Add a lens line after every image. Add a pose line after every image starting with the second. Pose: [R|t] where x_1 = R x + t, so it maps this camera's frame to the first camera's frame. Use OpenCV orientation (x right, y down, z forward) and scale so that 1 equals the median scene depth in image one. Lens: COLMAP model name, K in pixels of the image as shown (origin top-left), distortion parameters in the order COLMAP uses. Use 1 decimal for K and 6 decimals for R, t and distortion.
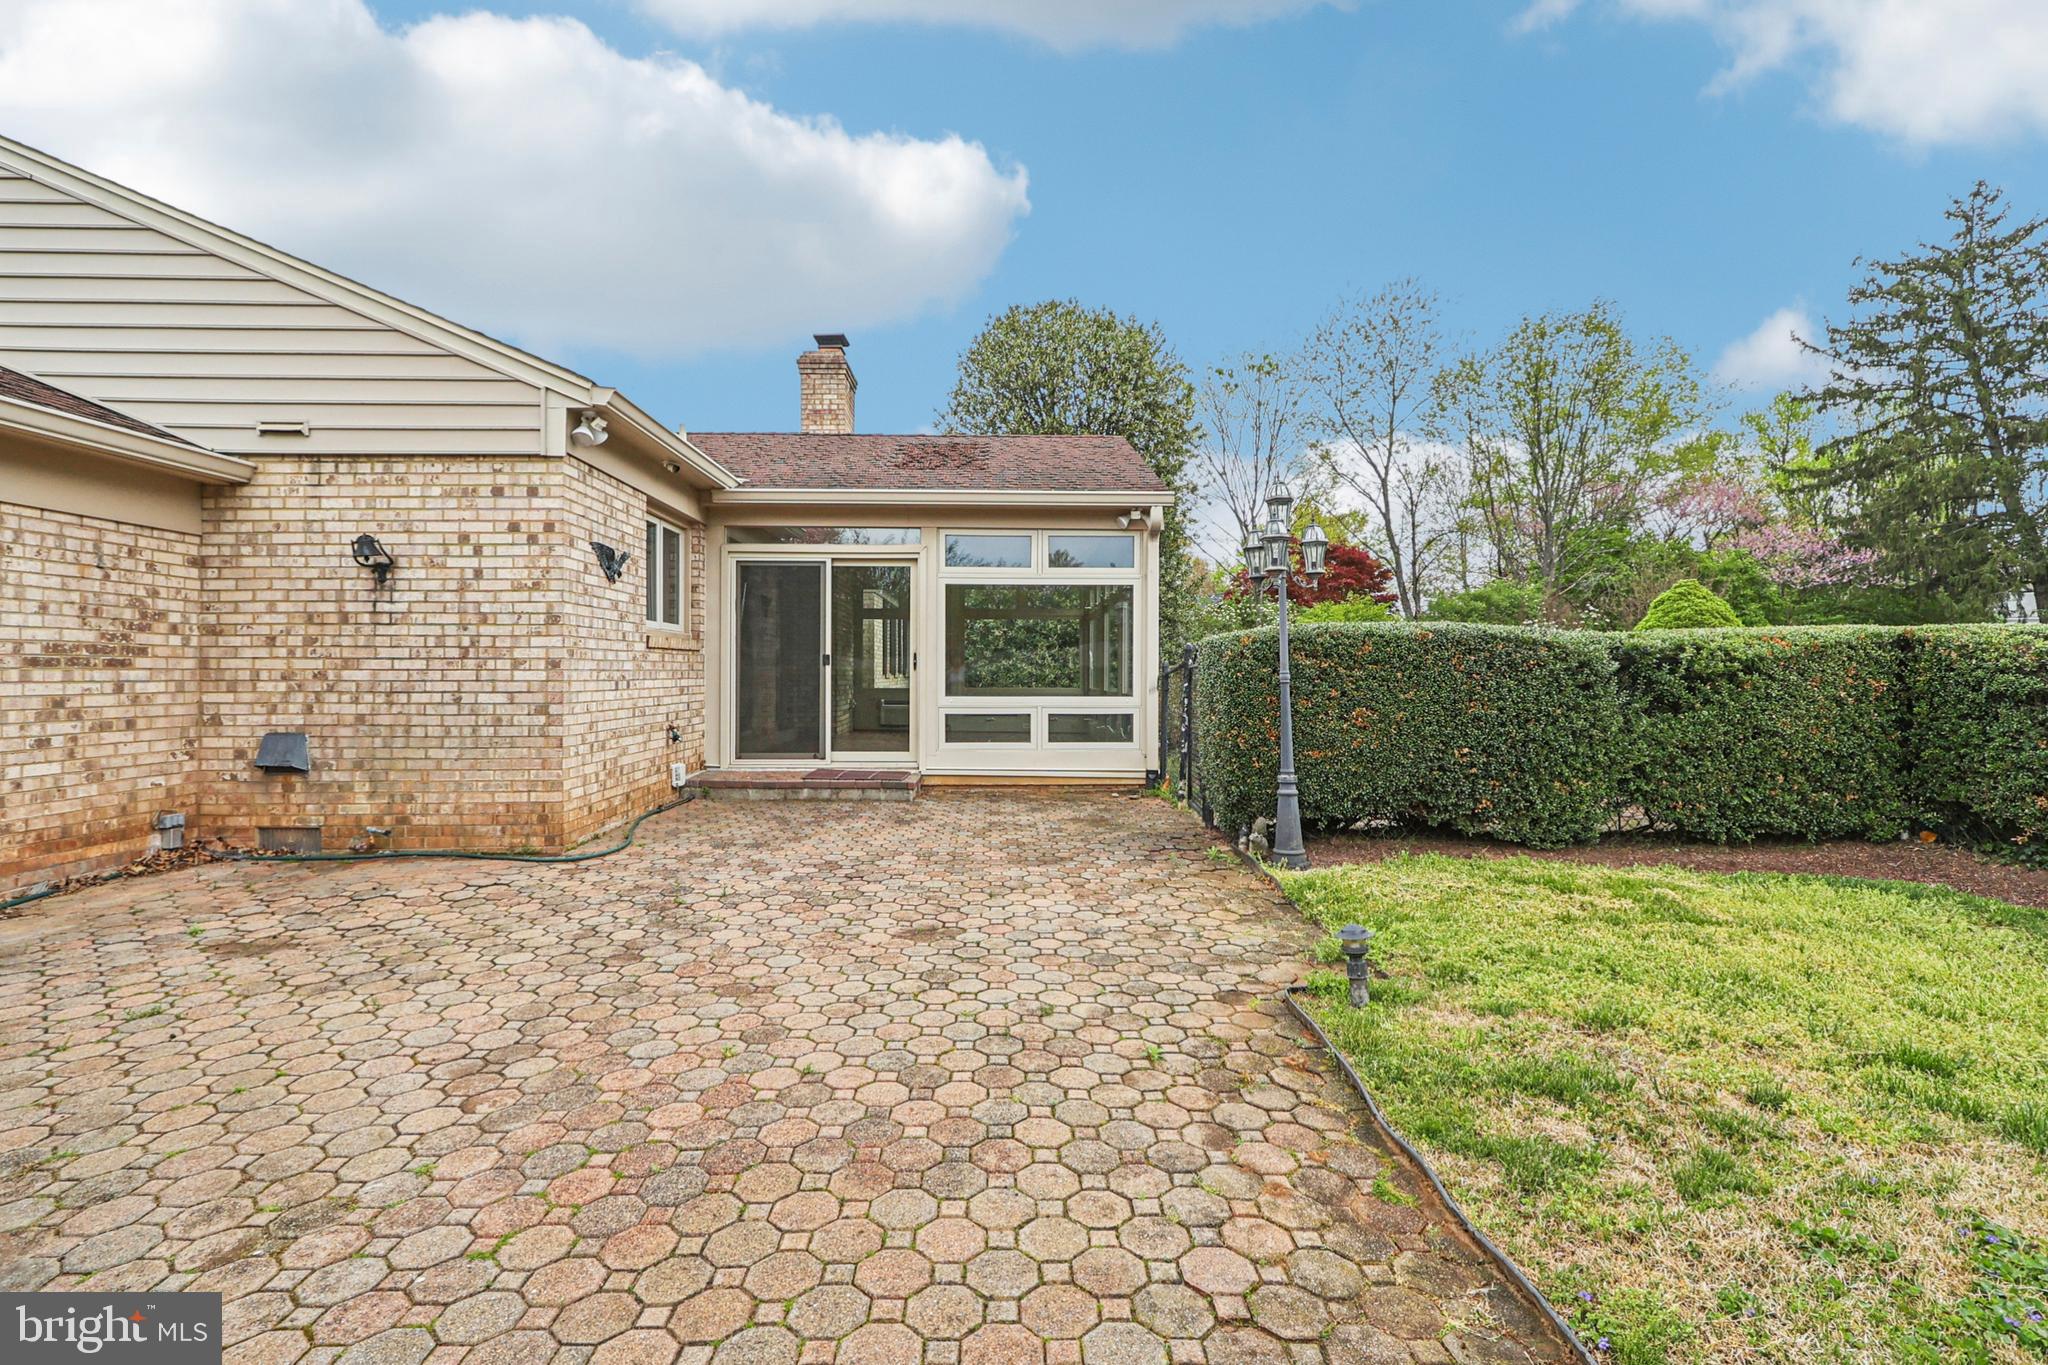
lens RADIAL K [[939.6, 0, 1024.7], [0, 939.6, 665.4], [0, 0, 1]] dist [0.000352, -0.000363]
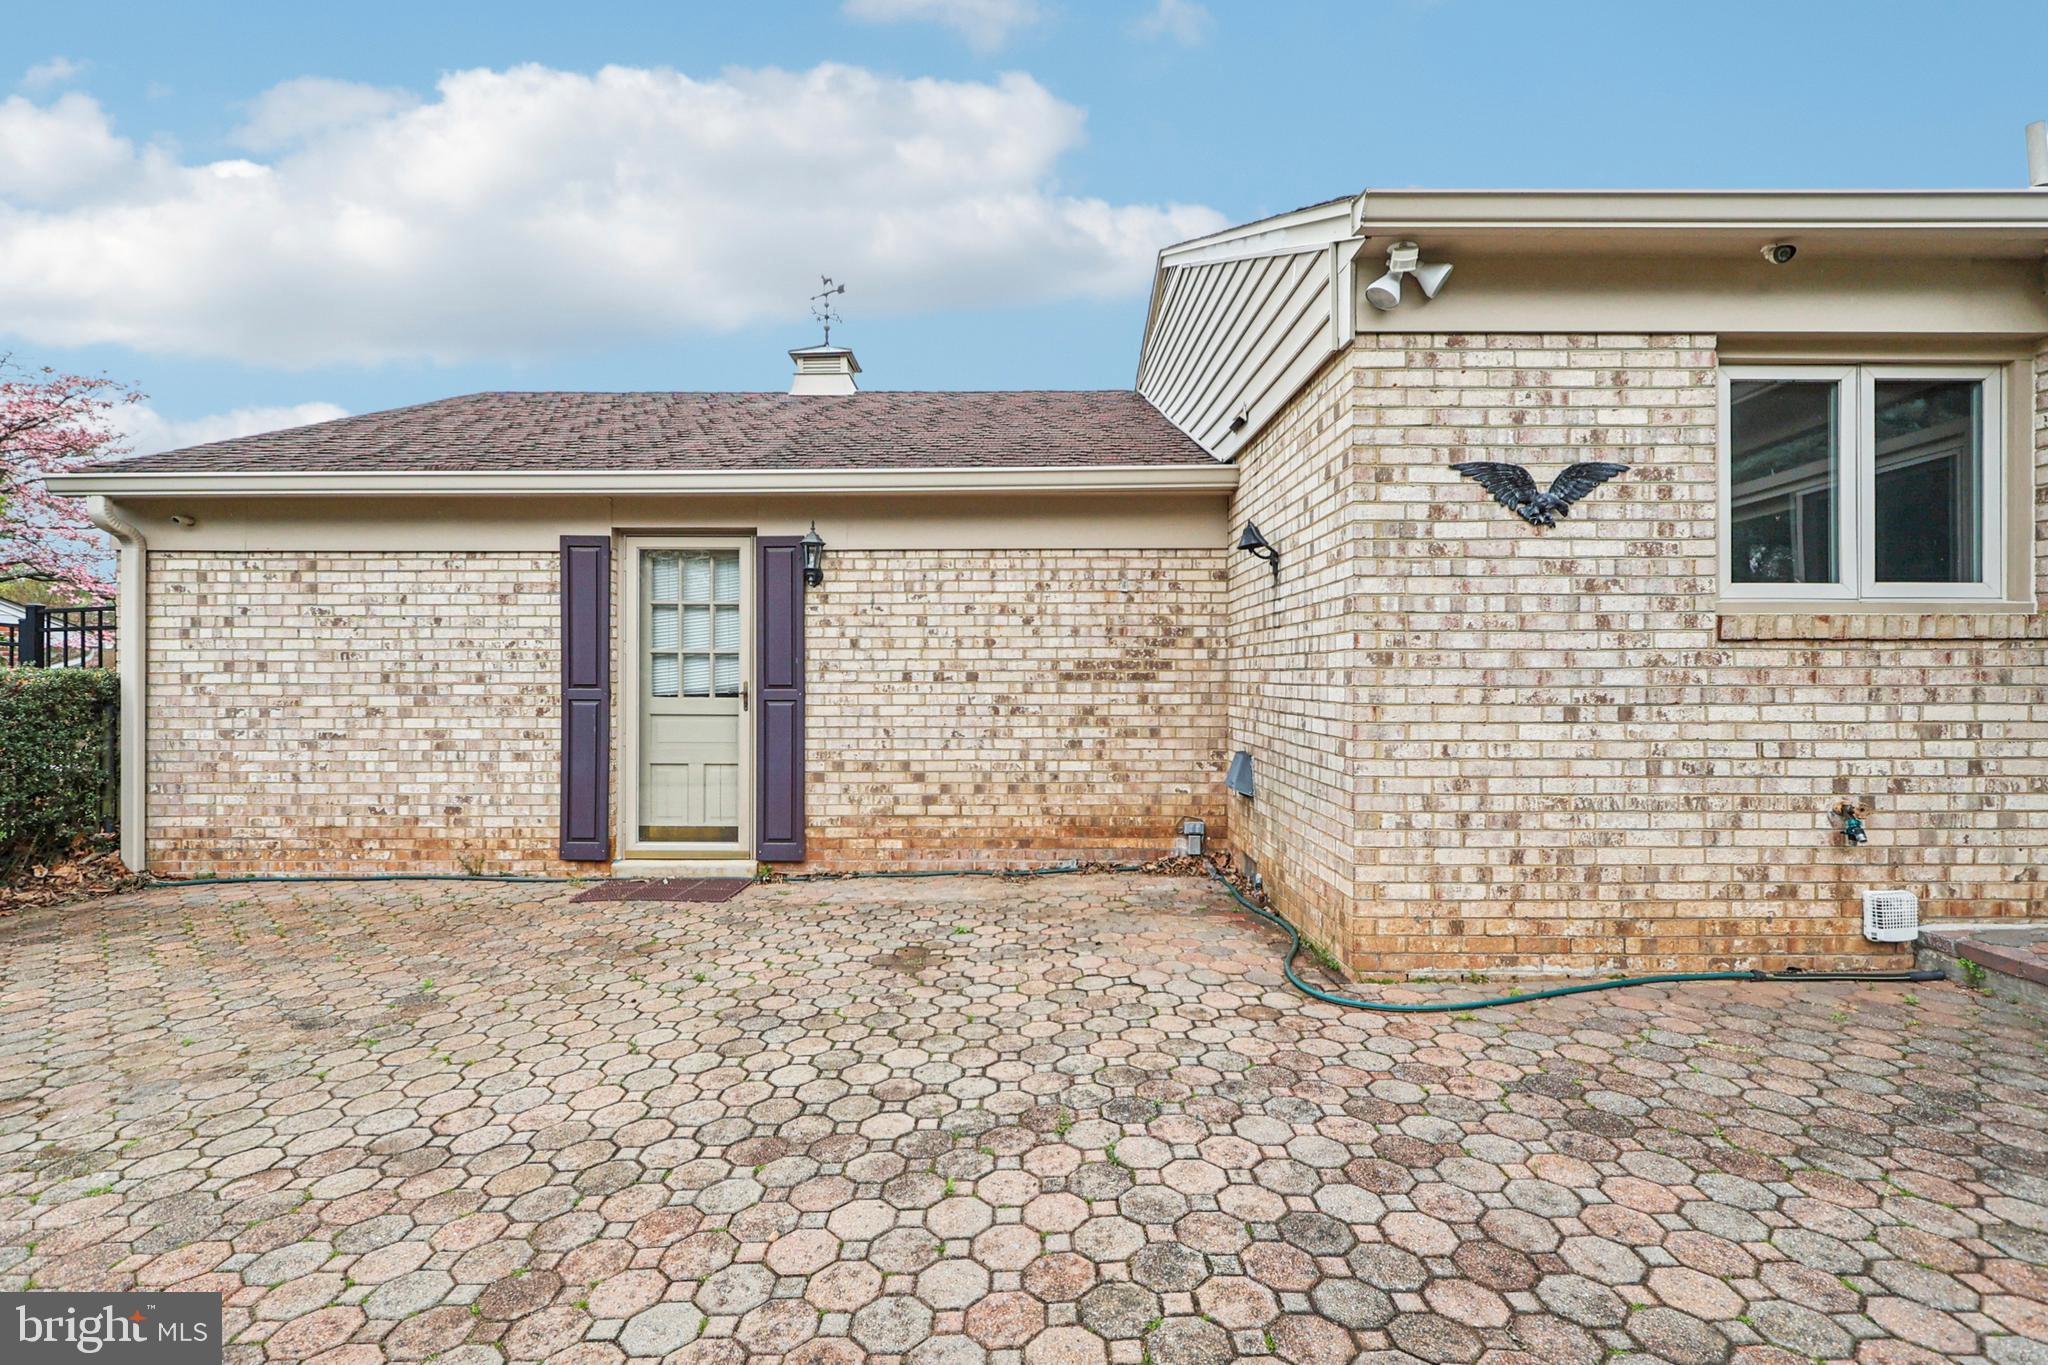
lens RADIAL K [[947.6, 0, 1018.4], [0, 947.6, 677.1], [0, 0, 1]] dist [0.001324, -0.000065]
pose [[-0.031539, 0.001335, -0.999502, 0.154623], [0.008626, 0.999962, 0.001064, -0.004449], [0.999465, -0.008588, -0.031550, 0.893242]]
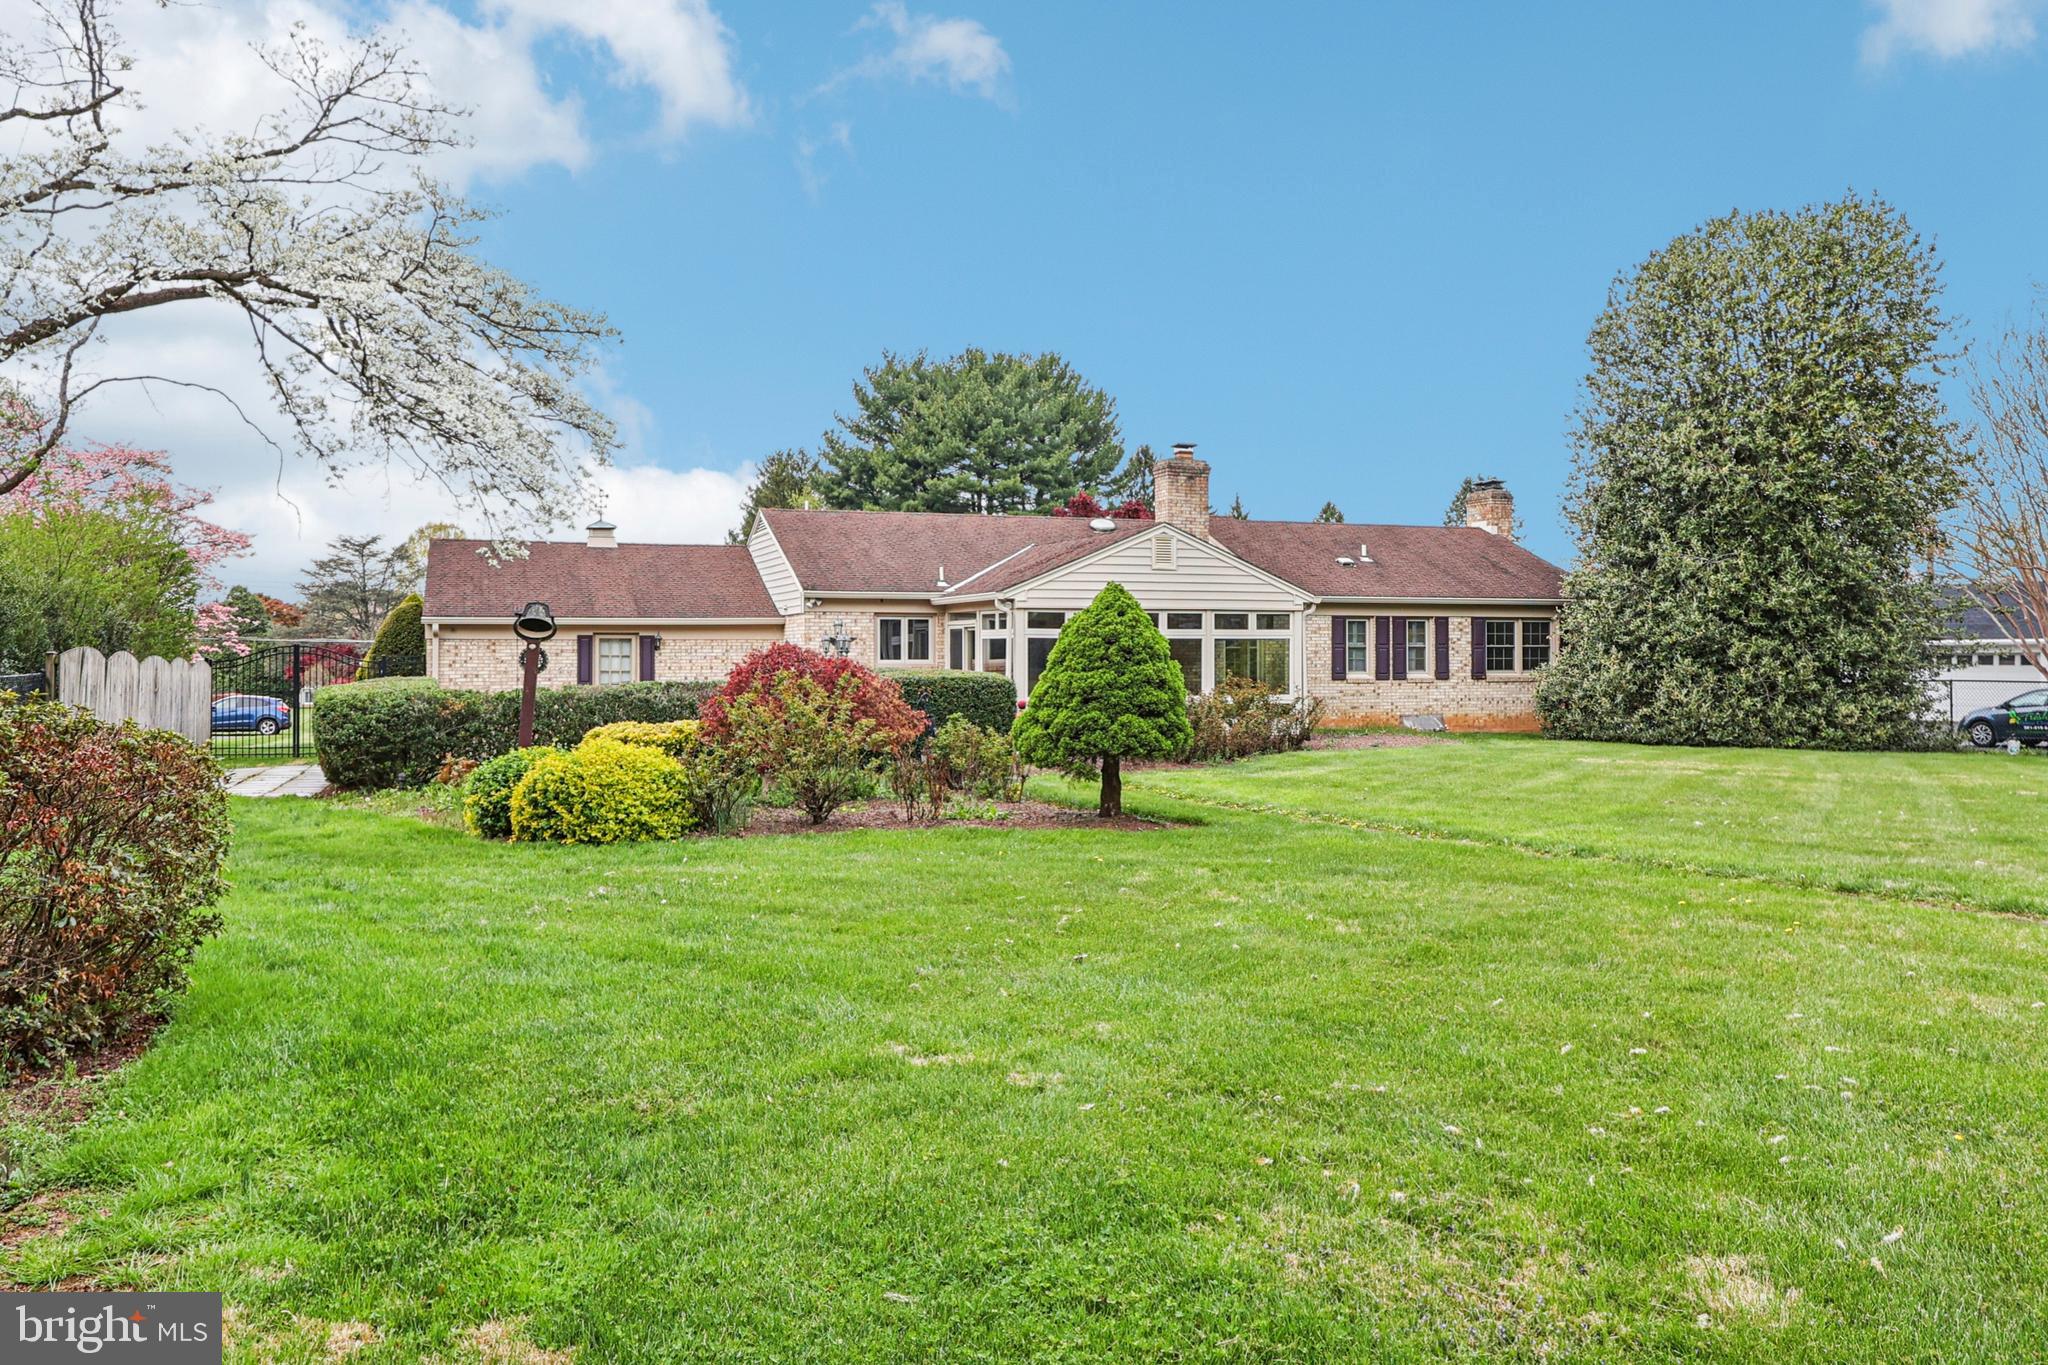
lens RADIAL K [[1585.3, 0, 1019.6], [0, 1585.3, 661.7], [0, 0, 1]] dist [0.014388, 0.004704]
pose [[0.313800, 0.004155, -0.949480, 5.342998], [0.009319, 0.999929, 0.007456, -0.103642], [0.949443, -0.011188, 0.313739, 0.017864]]
